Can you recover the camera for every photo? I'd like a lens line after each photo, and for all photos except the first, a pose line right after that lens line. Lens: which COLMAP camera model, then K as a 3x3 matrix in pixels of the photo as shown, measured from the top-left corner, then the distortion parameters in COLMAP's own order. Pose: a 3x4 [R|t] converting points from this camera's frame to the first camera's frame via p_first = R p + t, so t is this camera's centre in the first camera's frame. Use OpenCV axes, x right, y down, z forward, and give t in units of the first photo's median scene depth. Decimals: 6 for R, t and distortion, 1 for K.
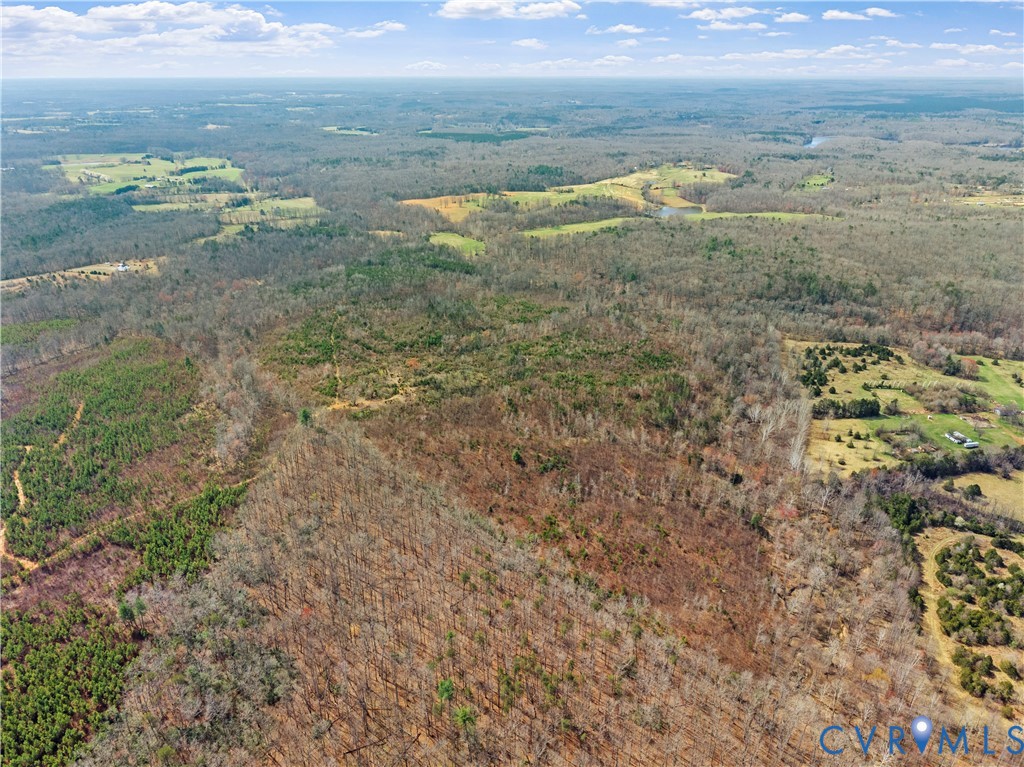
lens RADIAL K [[689.1, 0, 513.8], [0, 689.1, 386.0], [0, 0, 1]] dist [0.029193, -0.029981]
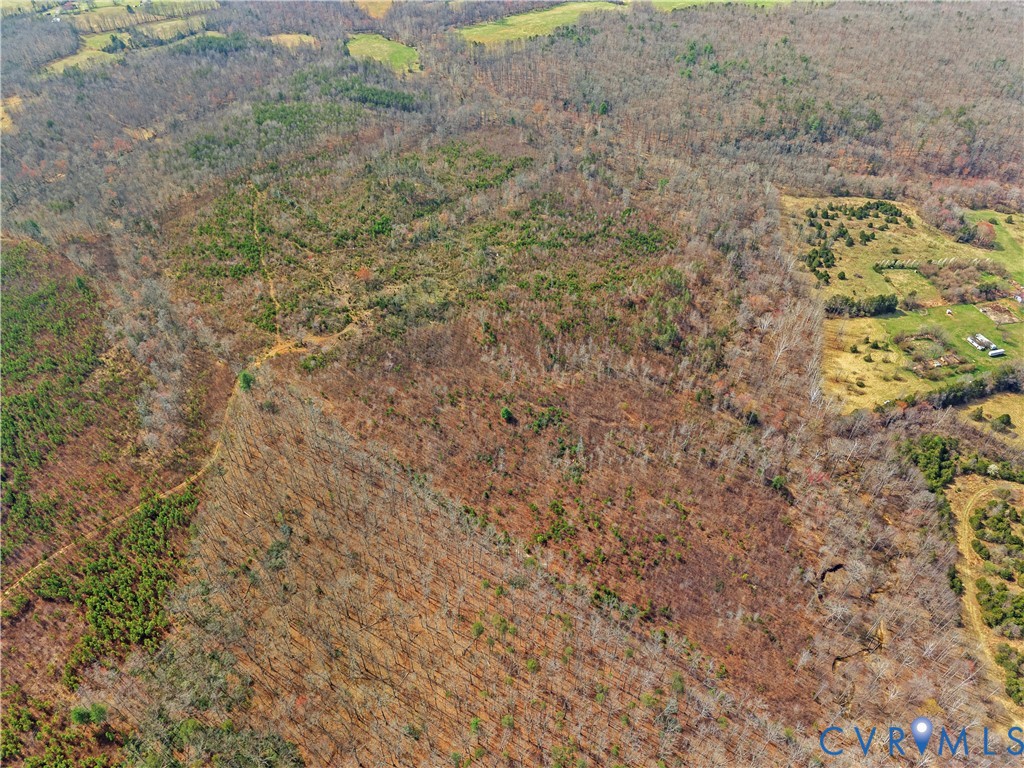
lens RADIAL K [[694.4, 0, 515.0], [0, 694.4, 383.5], [0, 0, 1]] dist [0.004925, -0.002502]
pose [[0.994078, -0.075882, 0.077783, -0.033102], [0.047778, 0.948111, 0.314329, -0.137984], [-0.097599, -0.308751, 0.946122, 0.126969]]
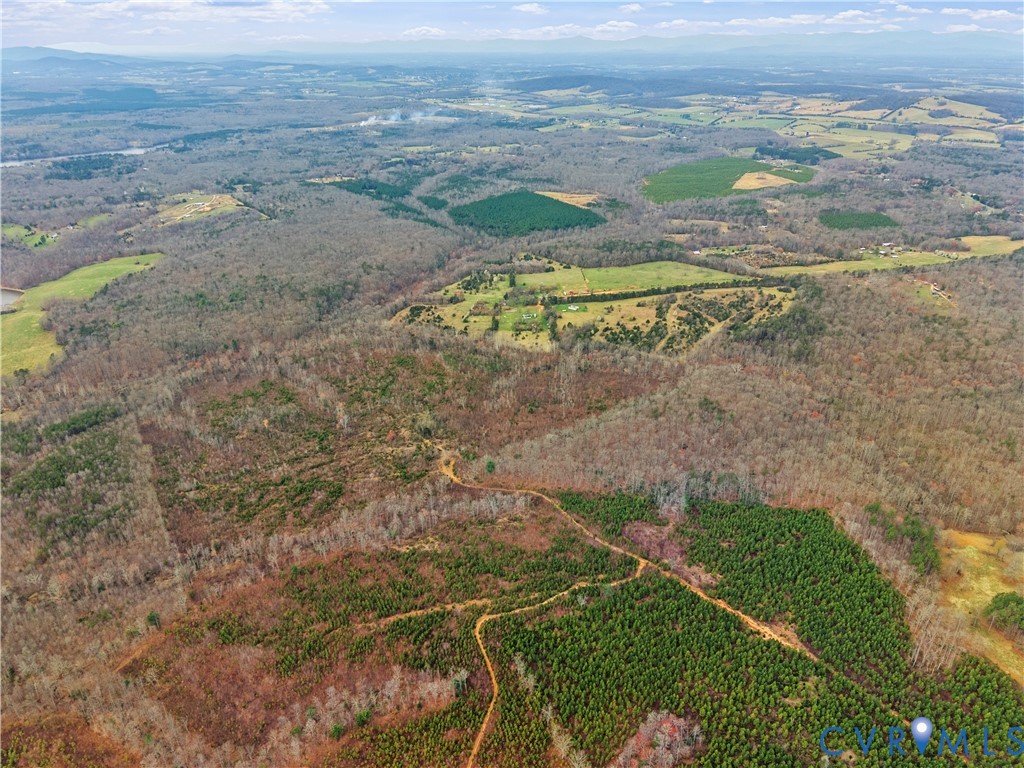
lens RADIAL K [[687.8, 0, 514.3], [0, 687.8, 370.9], [0, 0, 1]] dist [0.027117, -0.026601]
pose [[0.114793, -0.427003, 0.896934, -1.007451], [0.416350, 0.840454, 0.346829, -0.398522], [-0.901929, 0.333625, 0.274261, 0.357504]]
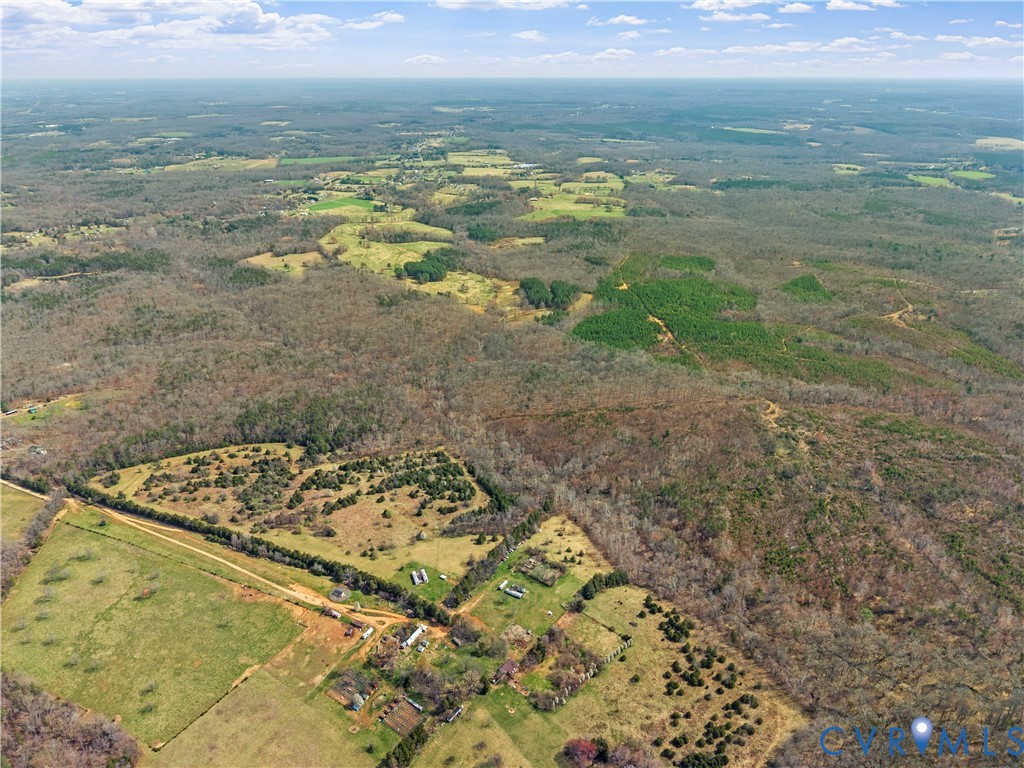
lens RADIAL K [[674.3, 0, 514.2], [0, 674.3, 400.9], [0, 0, 1]] dist [0.032388, -0.040295]
pose [[-0.653470, 0.335574, -0.678503, 0.937789], [-0.312784, 0.696550, 0.645743, -0.630156], [0.689306, 0.634199, -0.350212, 0.858873]]
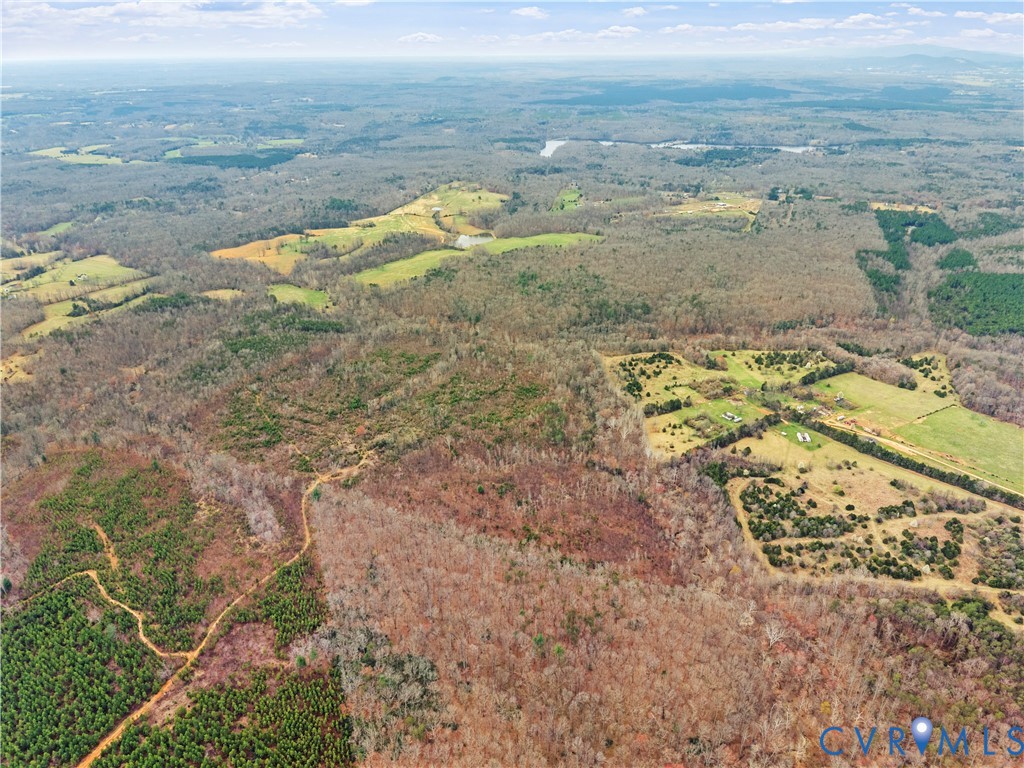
lens RADIAL K [[683.9, 0, 514.7], [0, 683.9, 389.0], [0, 0, 1]] dist [0.032942, -0.037199]
pose [[0.928739, -0.171516, 0.328672, -0.240673], [0.160241, 0.985172, 0.061310, -0.118979], [-0.334314, -0.004274, 0.942452, -0.240657]]
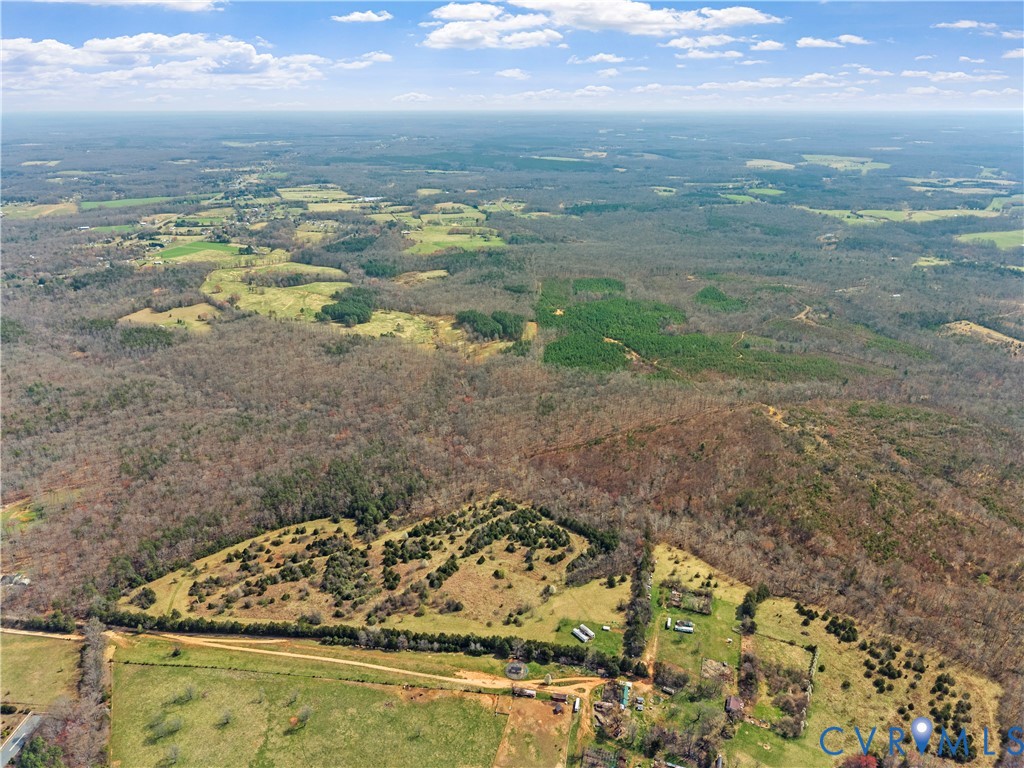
lens RADIAL K [[690.8, 0, 512.0], [0, 690.8, 368.9], [0, 0, 1]] dist [0.025464, -0.030574]
pose [[-0.396253, 0.333195, -0.855550, 1.137109], [-0.379565, 0.789025, 0.483084, -0.500848], [0.836011, 0.516160, -0.186184, 0.547110]]
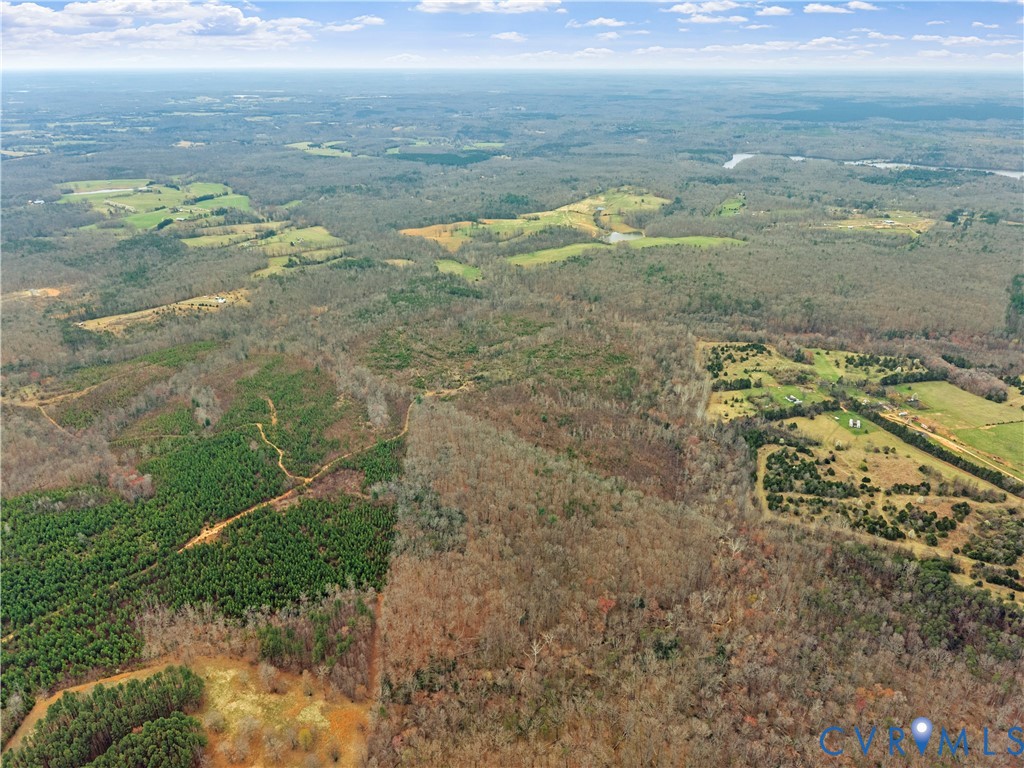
lens RADIAL K [[689.1, 0, 513.8], [0, 689.1, 386.5], [0, 0, 1]] dist [0.029193, -0.029981]
pose [[0.996487, -0.035310, 0.075942, -0.136038], [0.034272, 0.999301, 0.014926, -0.004695], [-0.076416, -0.012271, 0.997001, -0.493812]]
